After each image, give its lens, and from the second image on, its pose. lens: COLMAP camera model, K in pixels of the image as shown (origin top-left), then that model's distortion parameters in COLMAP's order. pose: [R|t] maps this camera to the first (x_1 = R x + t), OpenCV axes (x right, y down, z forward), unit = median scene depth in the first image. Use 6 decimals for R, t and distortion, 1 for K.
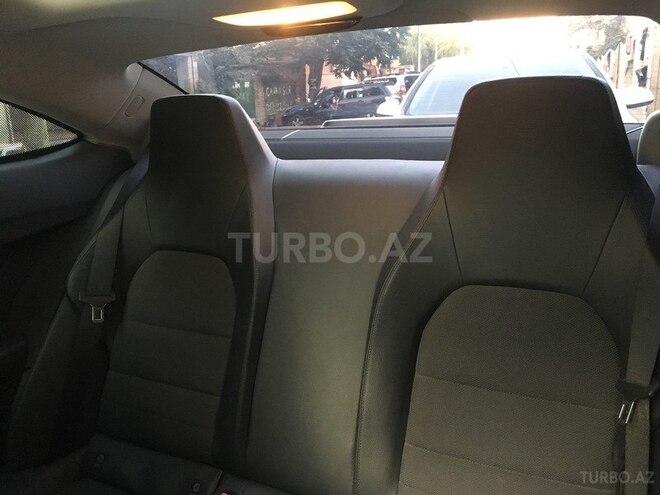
lens RADIAL K [[554.7, 0, 332.4], [0, 554.7, 246.9], [0, 0, 1]] dist [0.082331, -0.117201]
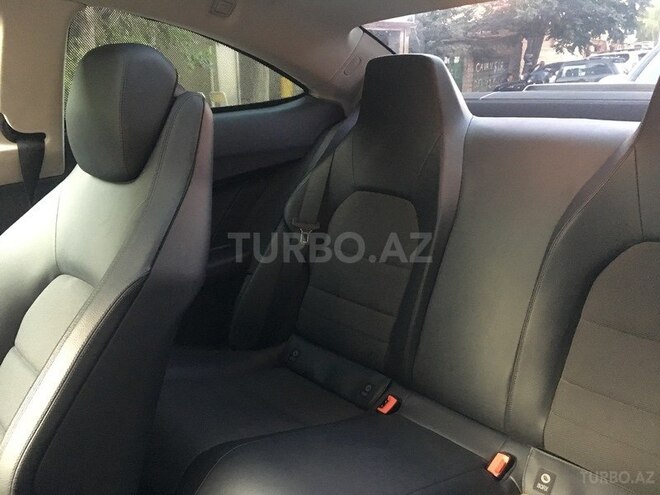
lens RADIAL K [[573.2, 0, 338.0], [0, 573.2, 246.3], [0, 0, 1]] dist [0.090445, -0.128372]
pose [[0.942810, 0.118775, -0.311452, 0.030353], [-0.110620, 0.992898, 0.043790, 0.066808], [0.314441, -0.006833, 0.949252, -0.130109]]
